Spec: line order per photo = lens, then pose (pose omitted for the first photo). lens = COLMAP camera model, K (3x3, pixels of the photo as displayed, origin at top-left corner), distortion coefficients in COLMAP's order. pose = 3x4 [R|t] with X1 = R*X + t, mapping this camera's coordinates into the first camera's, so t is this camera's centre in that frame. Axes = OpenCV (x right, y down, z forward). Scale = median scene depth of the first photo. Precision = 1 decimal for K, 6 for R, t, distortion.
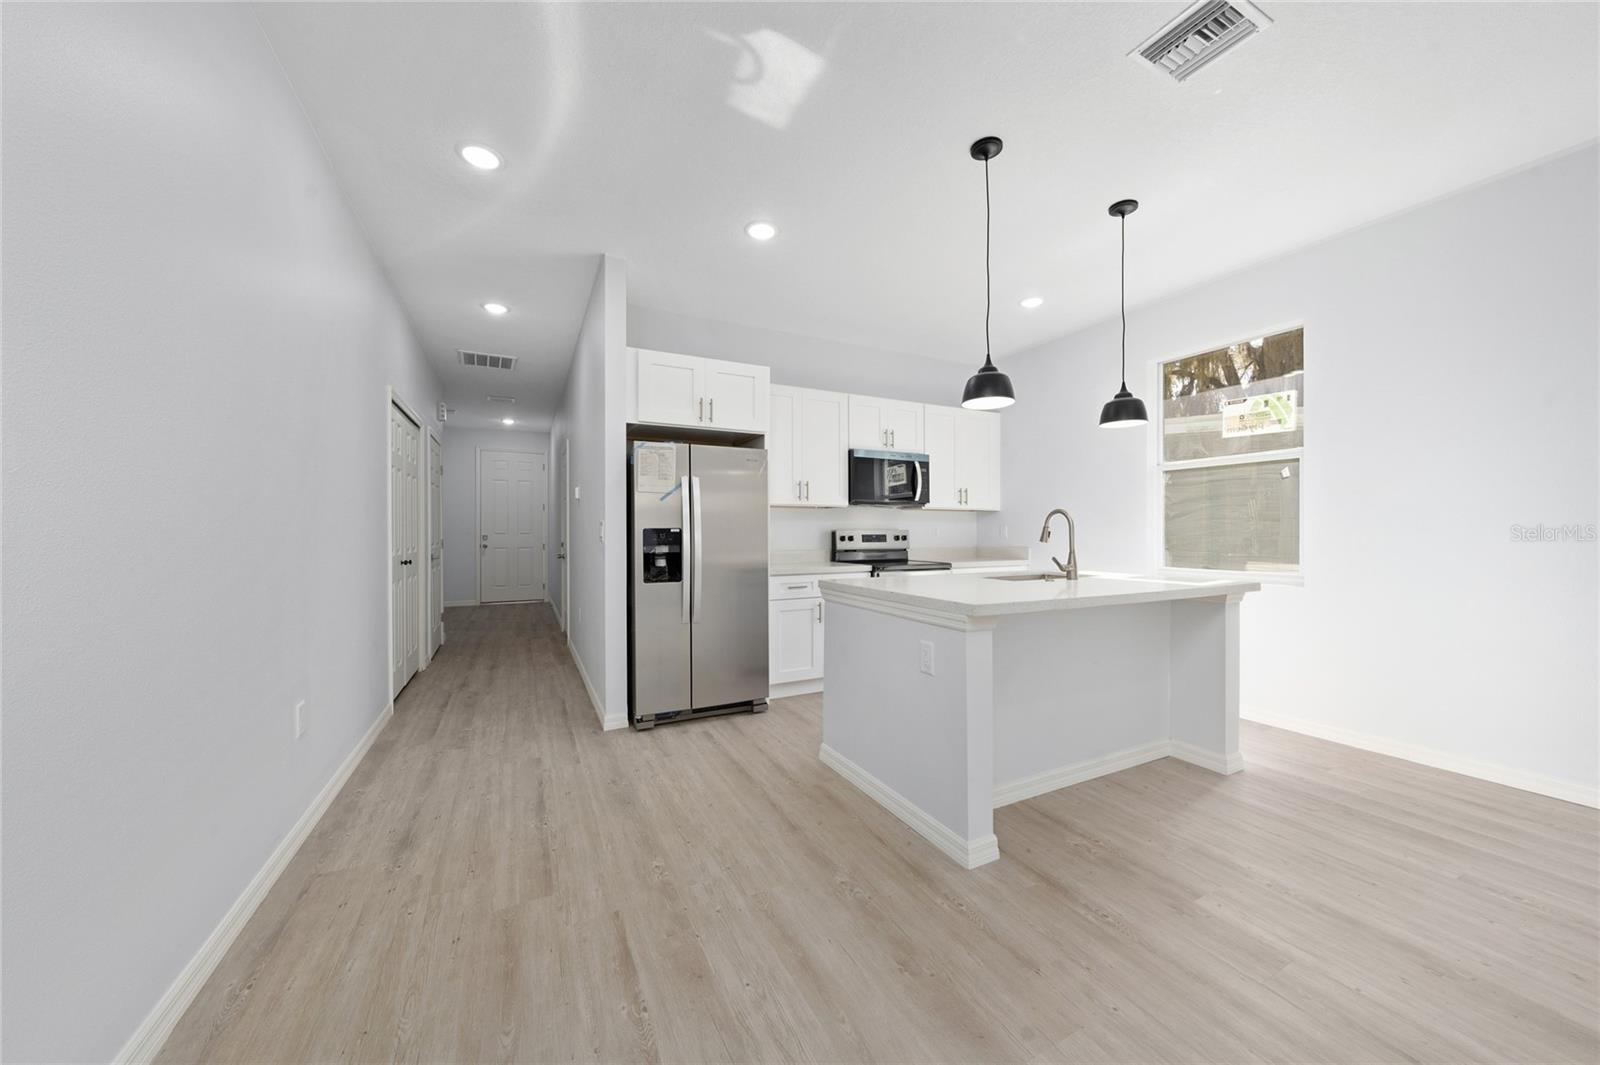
lens RADIAL K [[546.3, 0, 806.9], [0, 546.3, 534.8], [0, 0, 1]] dist [0.000875, 0.000058]
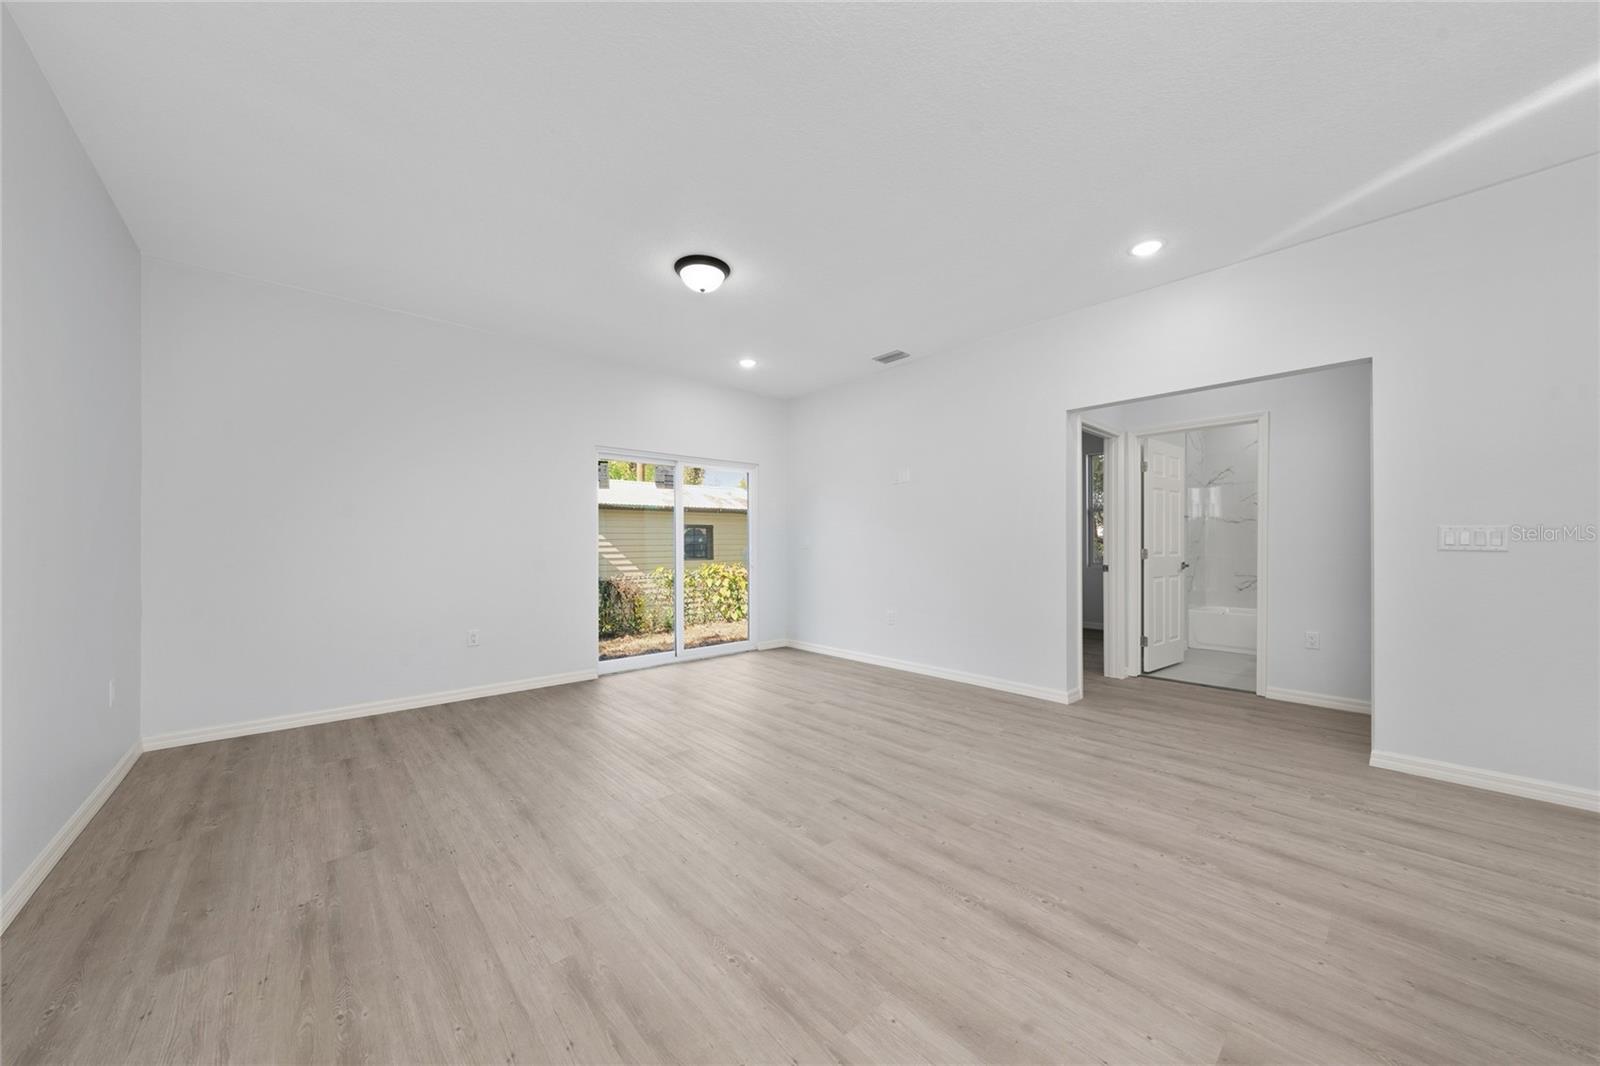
lens RADIAL K [[552.2, 0, 791.2], [0, 552.2, 547.1], [0, 0, 1]] dist [0.000889, 0.000170]
pose [[-0.969178, 0.004905, -0.246314, 0.738949], [0.003293, 0.999970, 0.006952, 0.004896], [0.246341, 0.005927, -0.969165, 0.715012]]
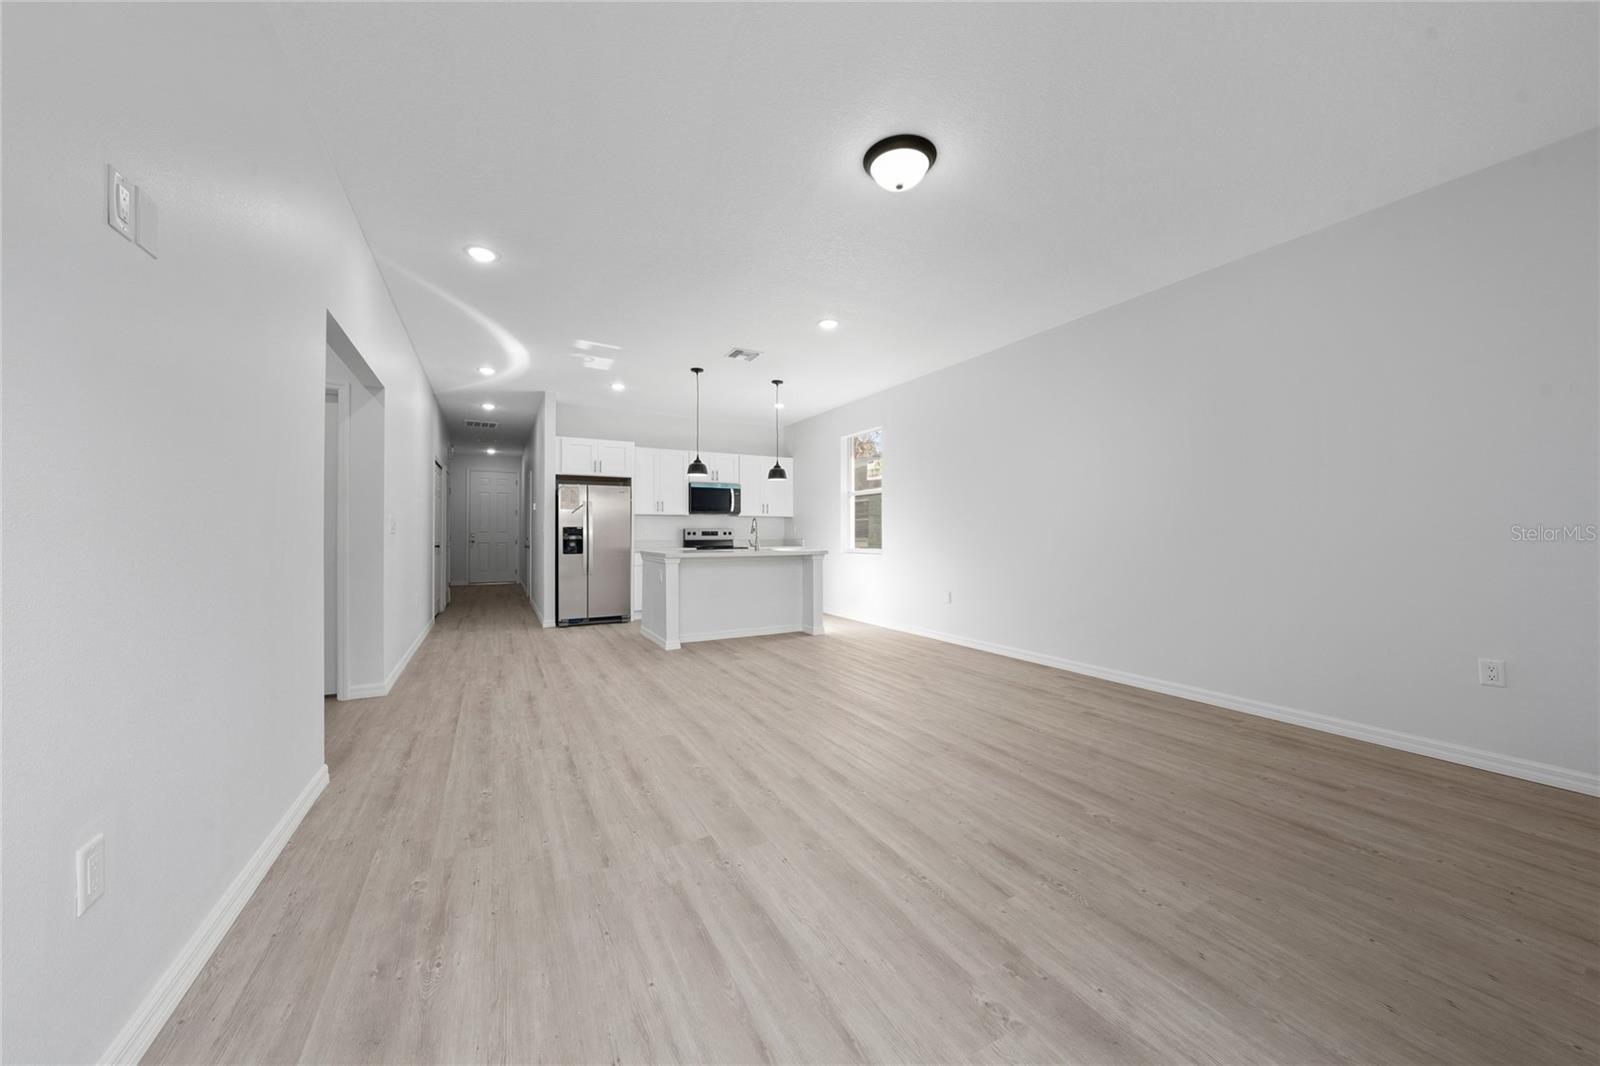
lens RADIAL K [[542.1, 0, 790.2], [0, 542.1, 529.8], [0, 0, 1]] dist [-0.000941, -0.000023]
pose [[0.999890, 0.000121, 0.014862, 0.492344], [0.000046, 0.999937, -0.011249, 0.019938], [-0.014863, 0.011249, 0.999826, -0.979489]]
